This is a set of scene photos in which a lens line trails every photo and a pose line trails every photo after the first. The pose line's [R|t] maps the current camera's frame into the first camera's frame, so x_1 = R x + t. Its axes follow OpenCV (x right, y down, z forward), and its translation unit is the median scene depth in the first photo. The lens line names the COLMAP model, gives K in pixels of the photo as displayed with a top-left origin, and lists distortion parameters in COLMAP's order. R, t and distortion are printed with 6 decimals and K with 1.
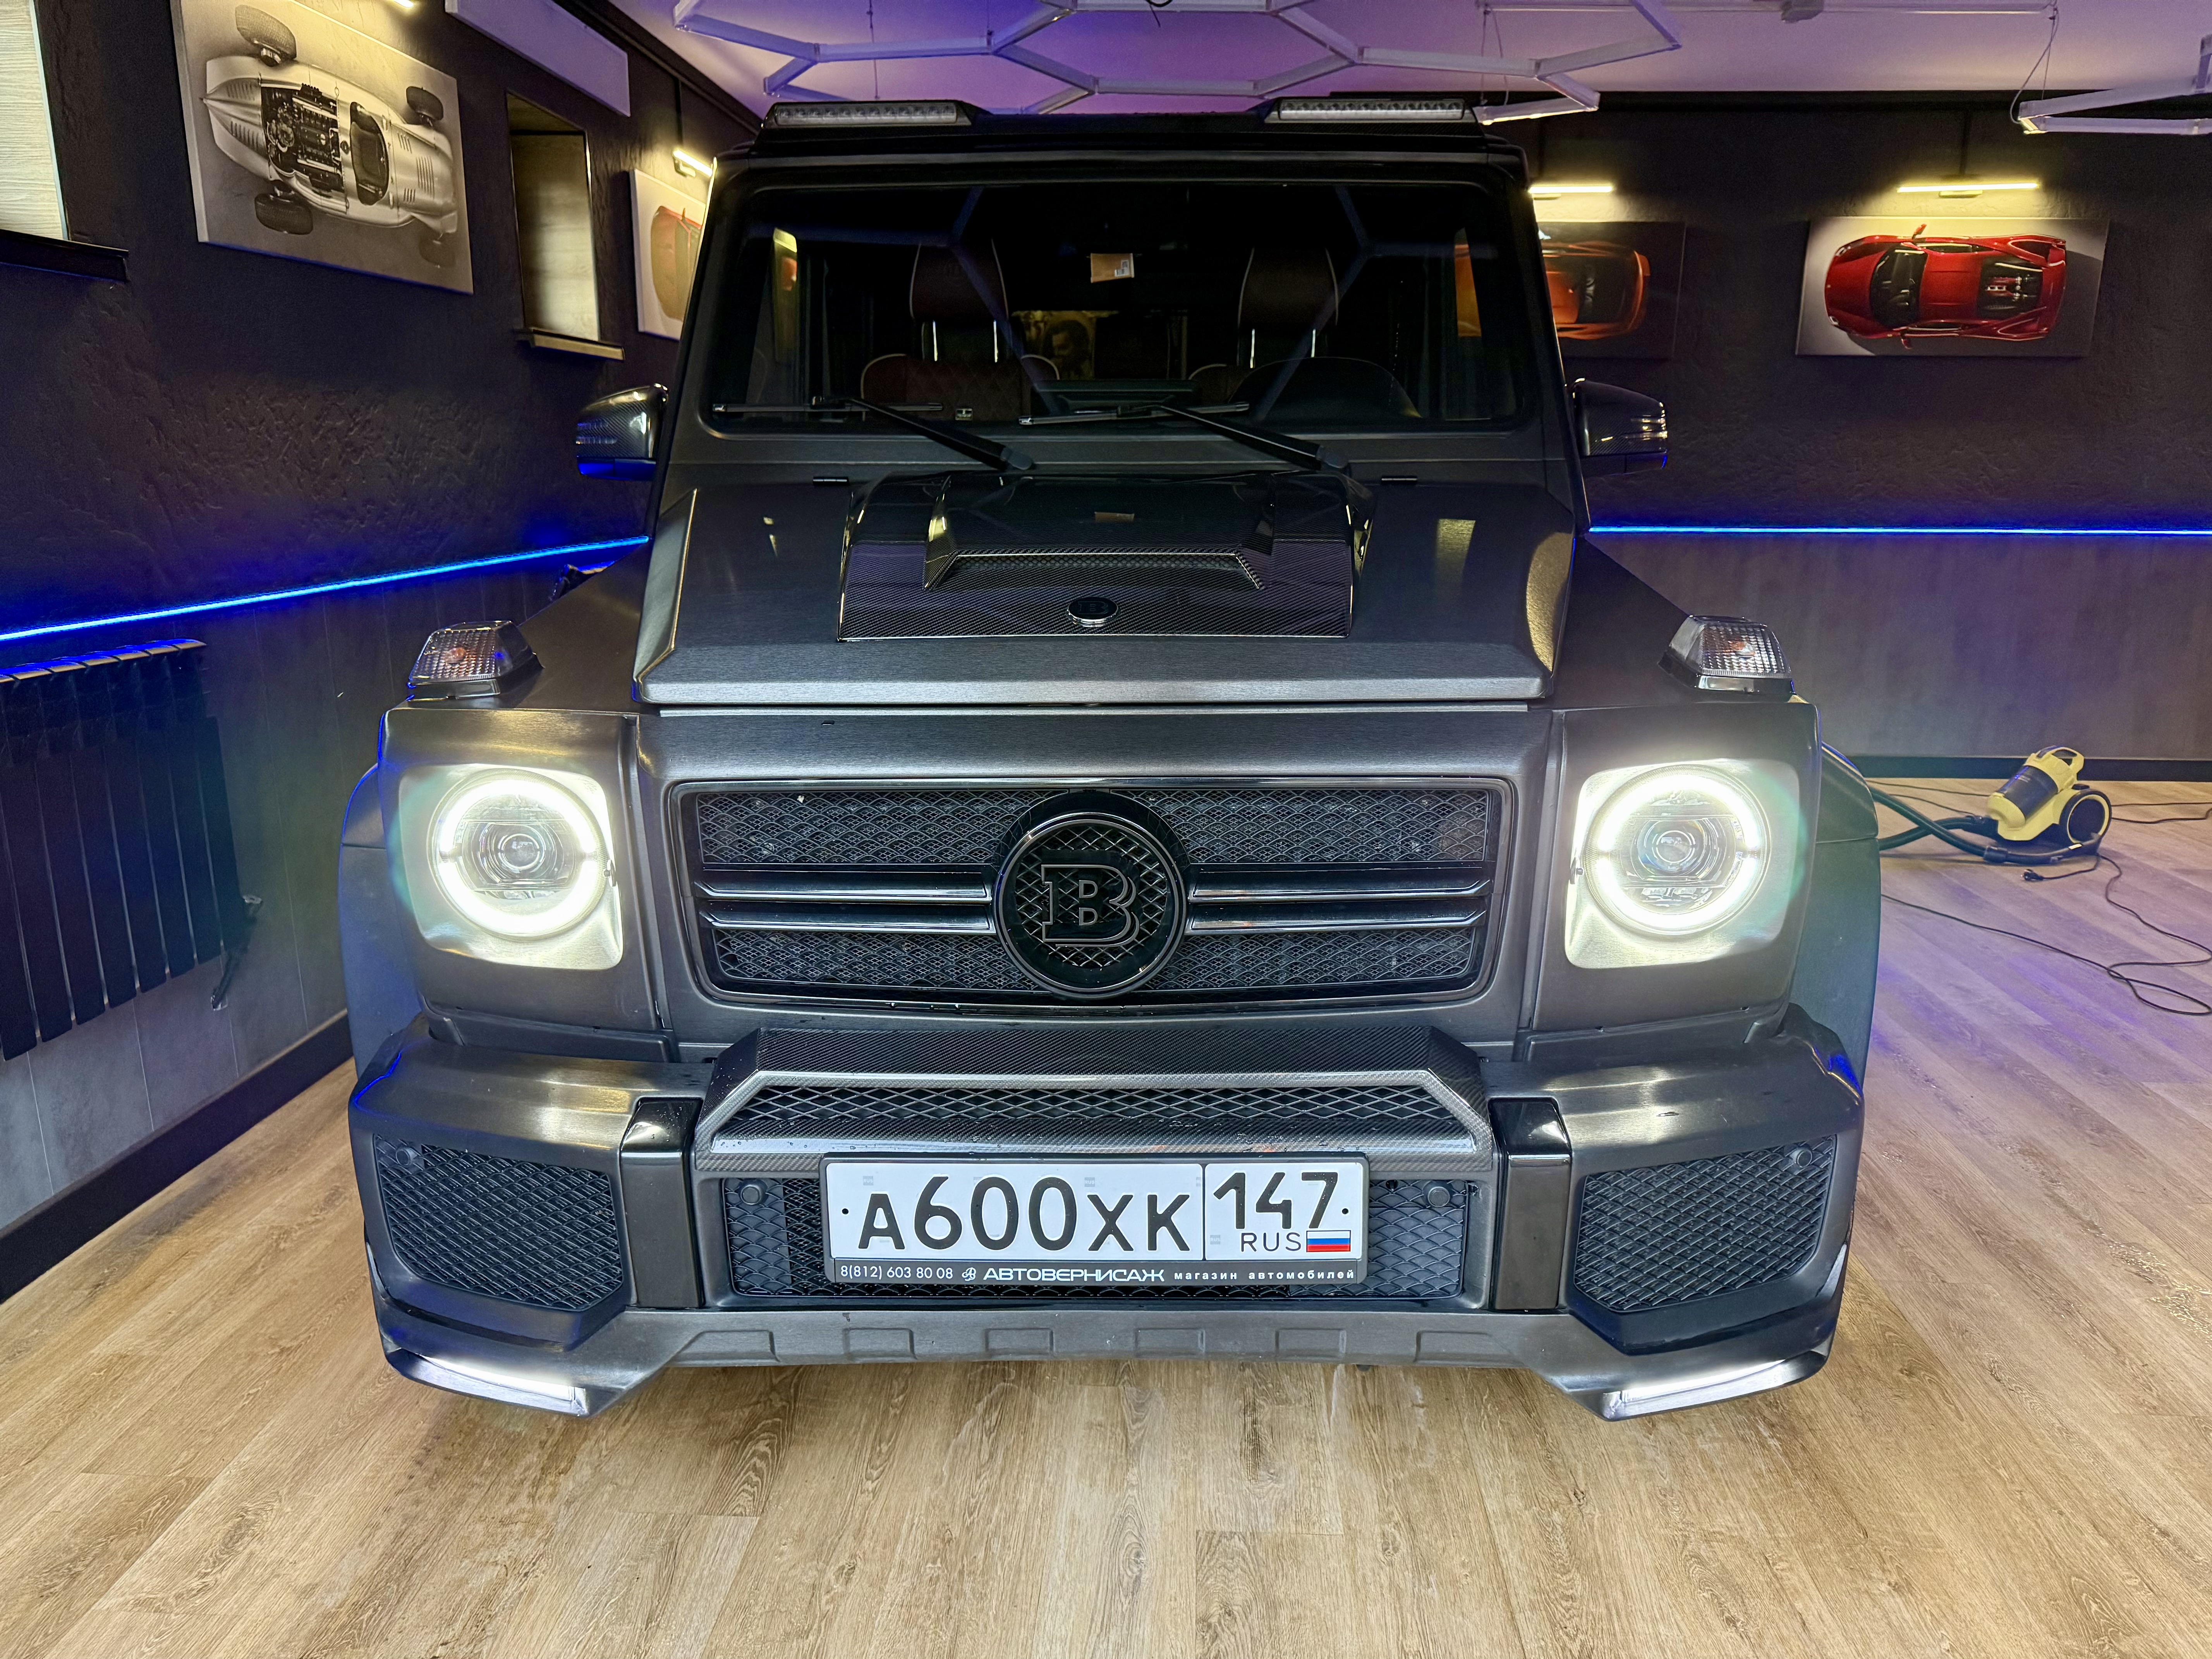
lens RADIAL K [[1569.1, 0, 1139.8], [0, 1569.1, 820.1], [0, 0, 1]] dist [0.041616, -0.046615]
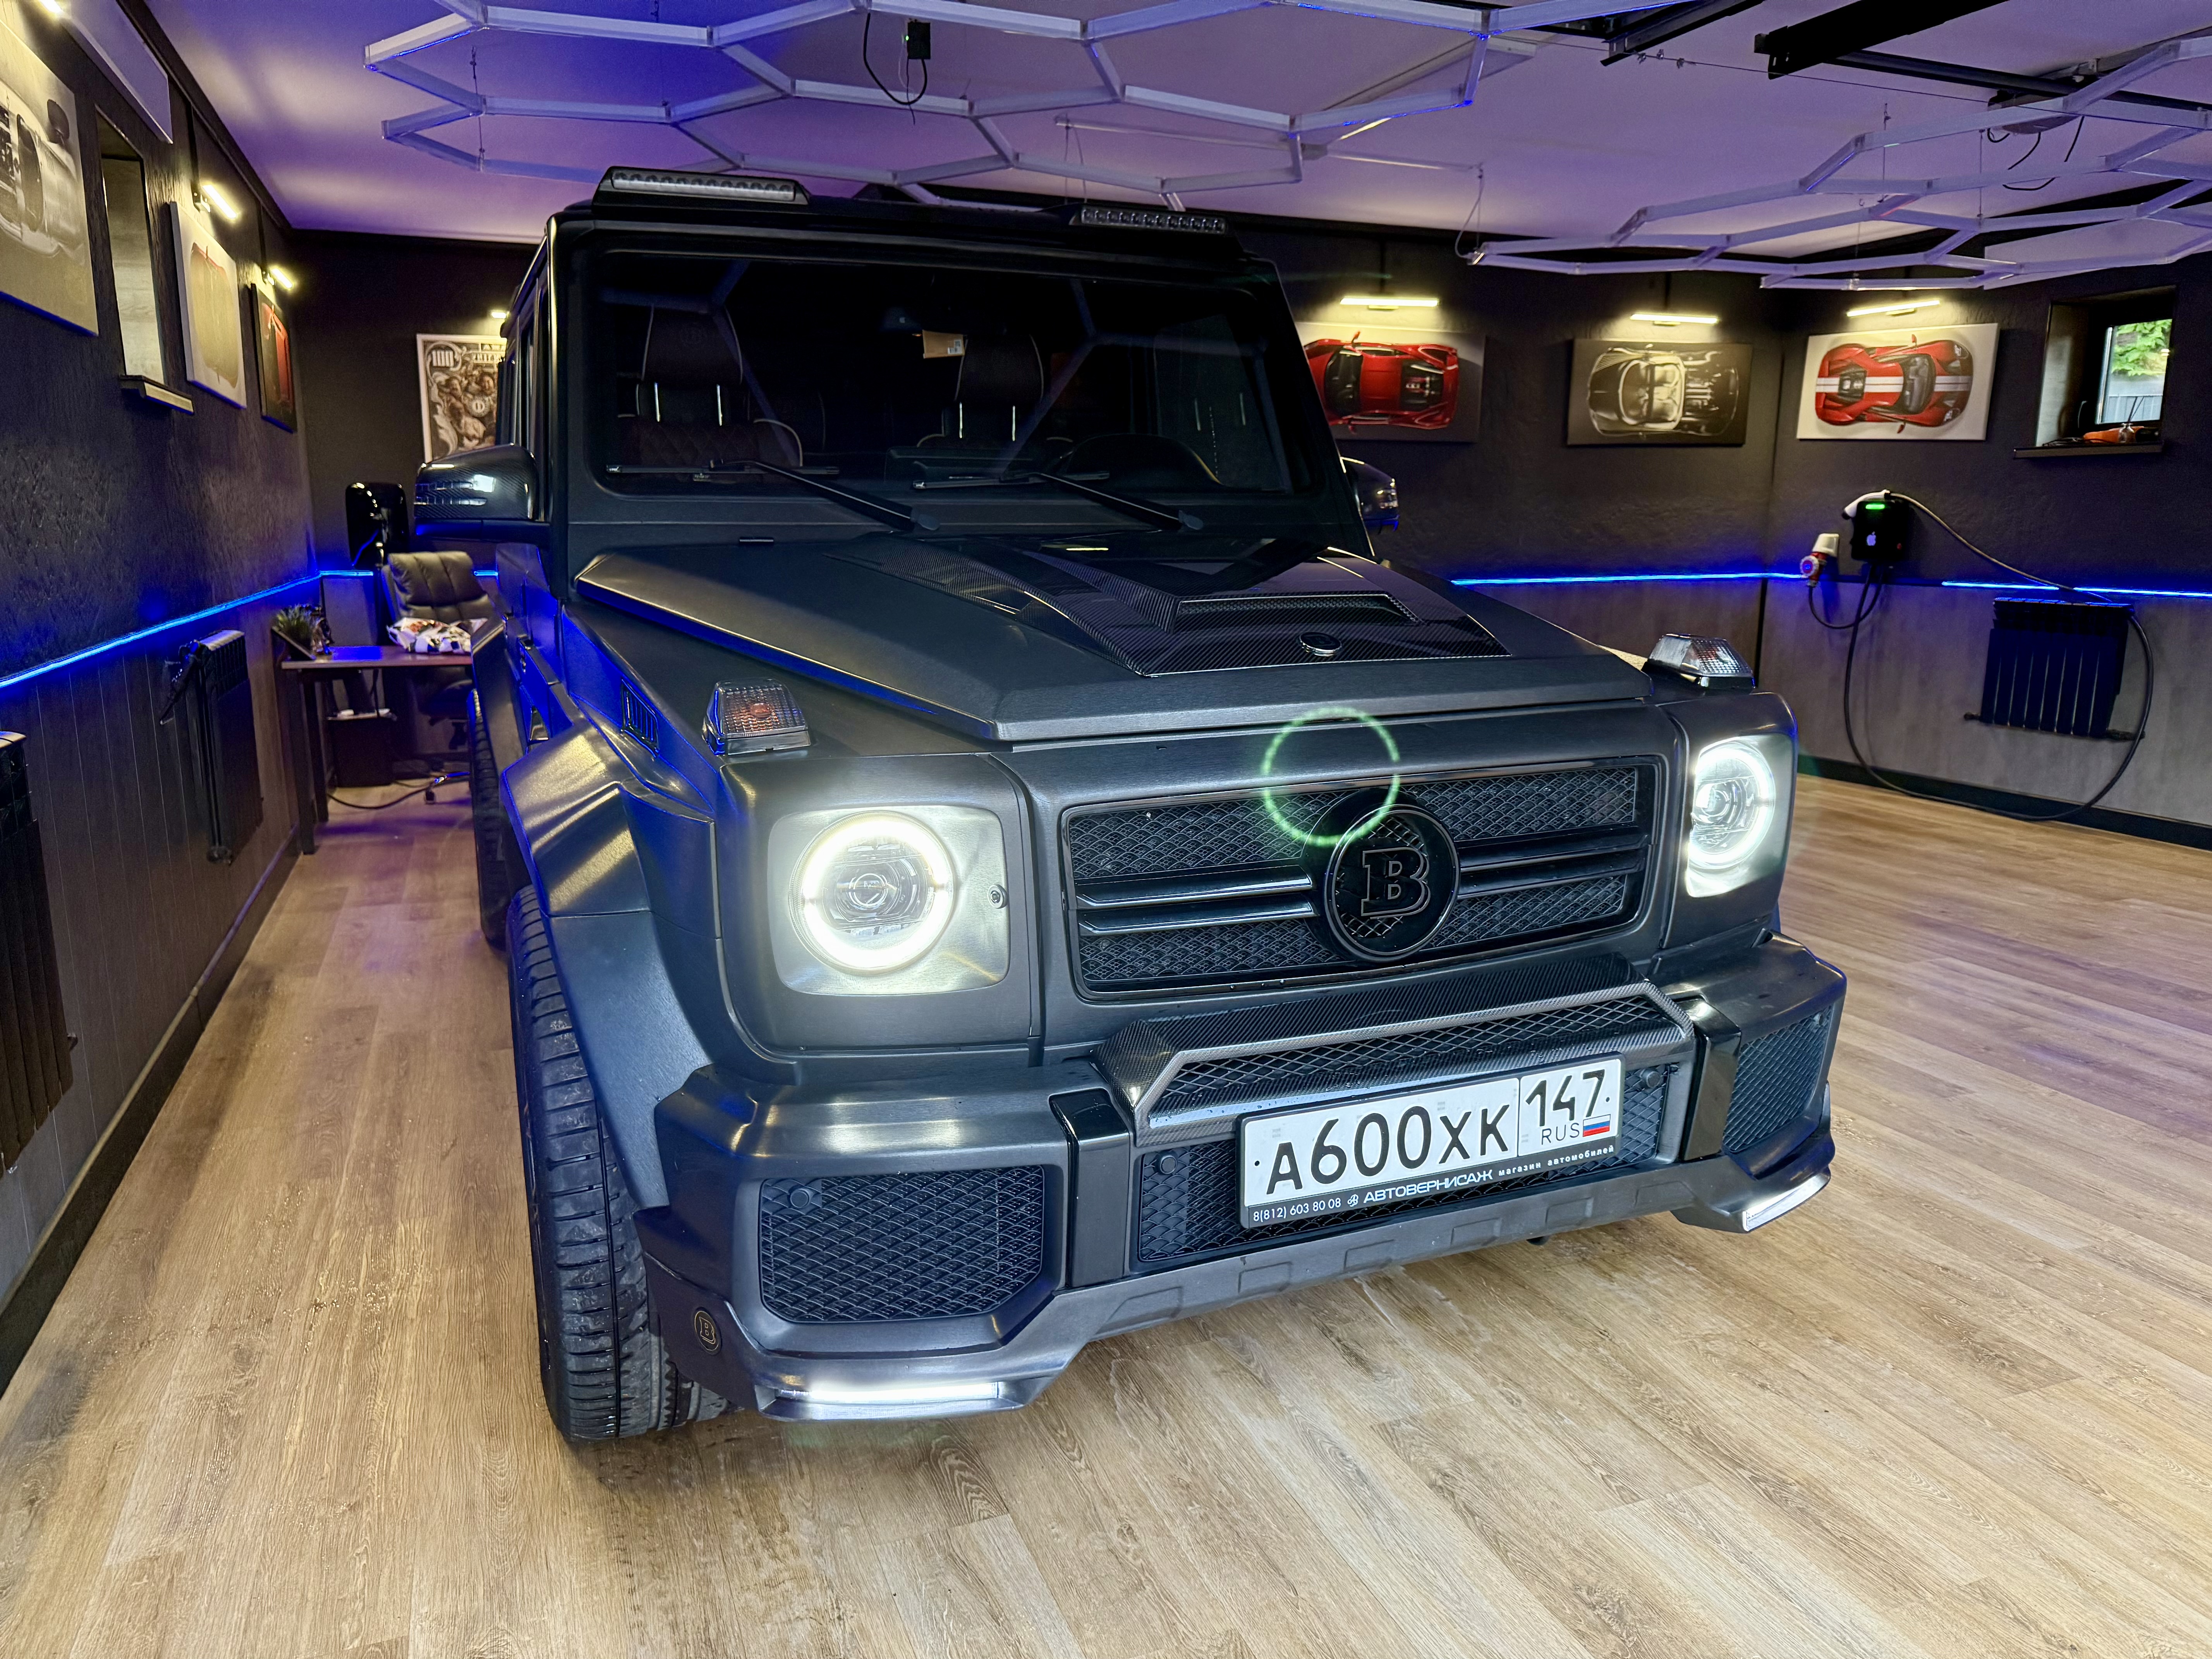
lens RADIAL K [[1553.8, 0, 1119.8], [0, 1553.8, 826.2], [0, 0, 1]] dist [0.032439, -0.025069]
pose [[0.917008, -0.077476, 0.391273, -0.672909], [0.091150, 0.995701, -0.016466, 0.011712], [-0.388315, 0.050764, 0.920127, -0.019864]]
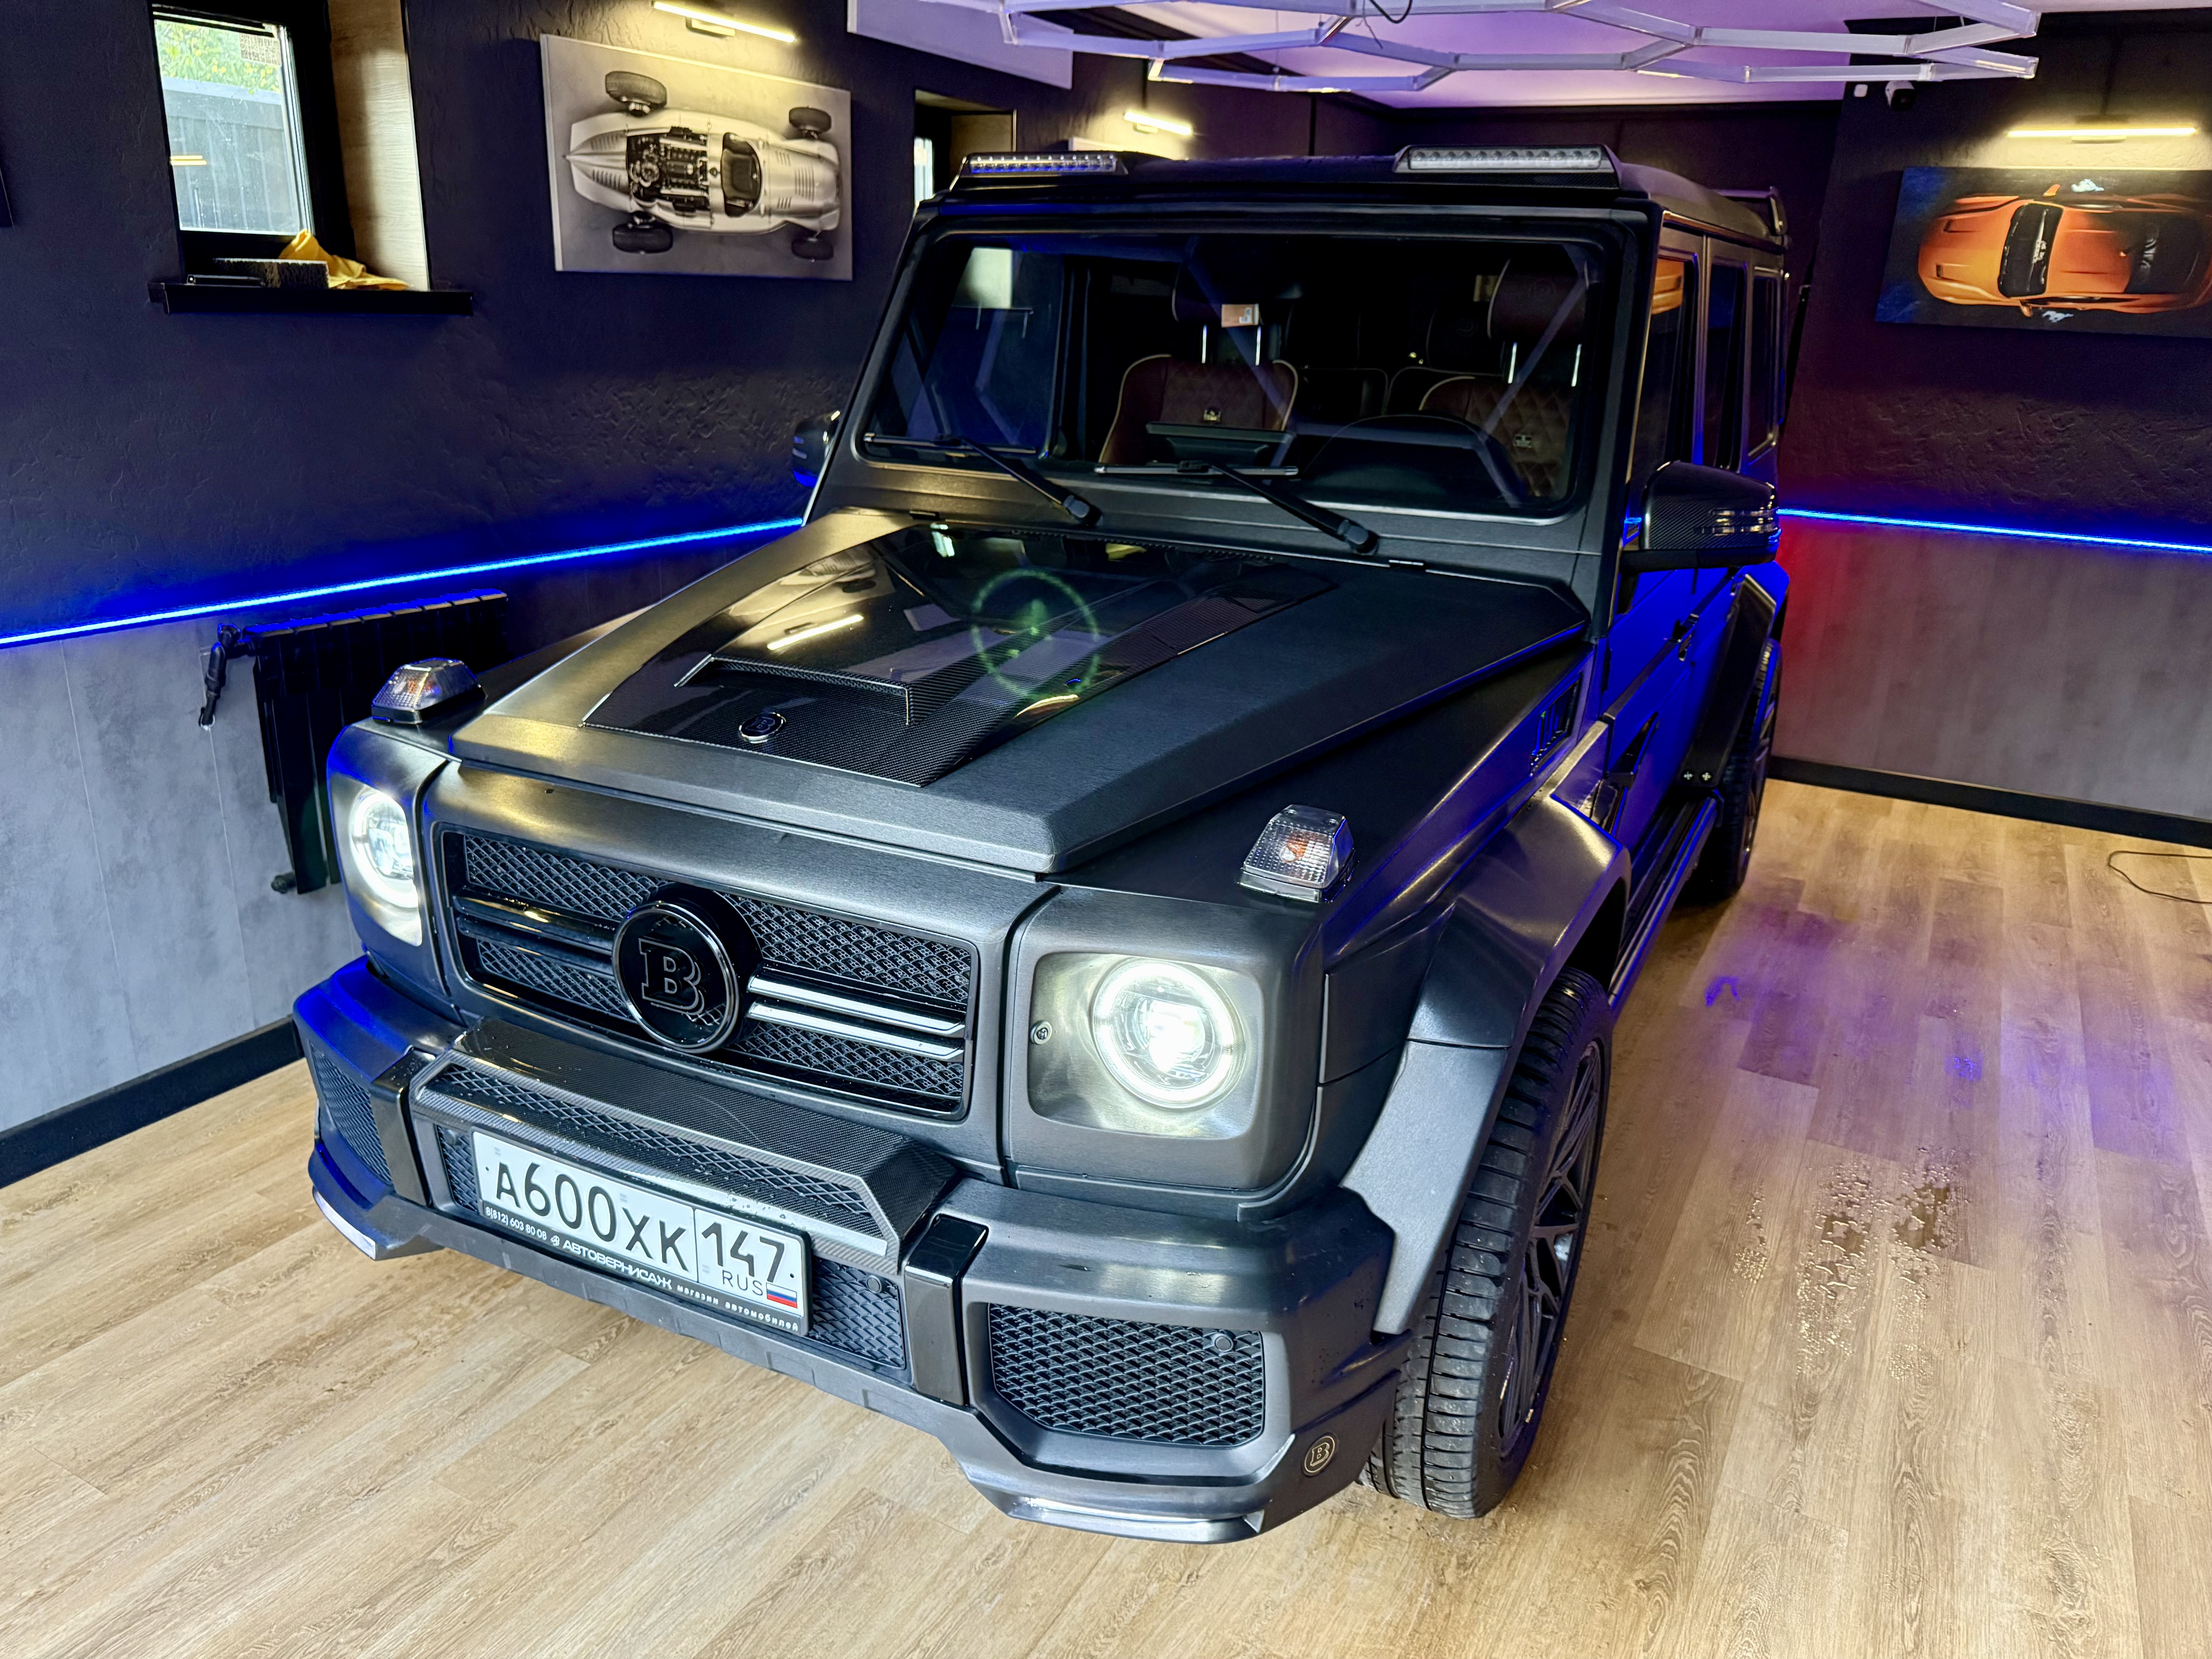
lens RADIAL K [[1579.9, 0, 1113.4], [0, 1579.9, 829.3], [0, 0, 1]] dist [0.029955, -0.055797]
pose [[0.897853, 0.167825, -0.407055, 0.738460], [-0.132884, 0.984684, 0.112870, -0.238602], [0.419763, -0.047250, 0.906403, 0.031453]]
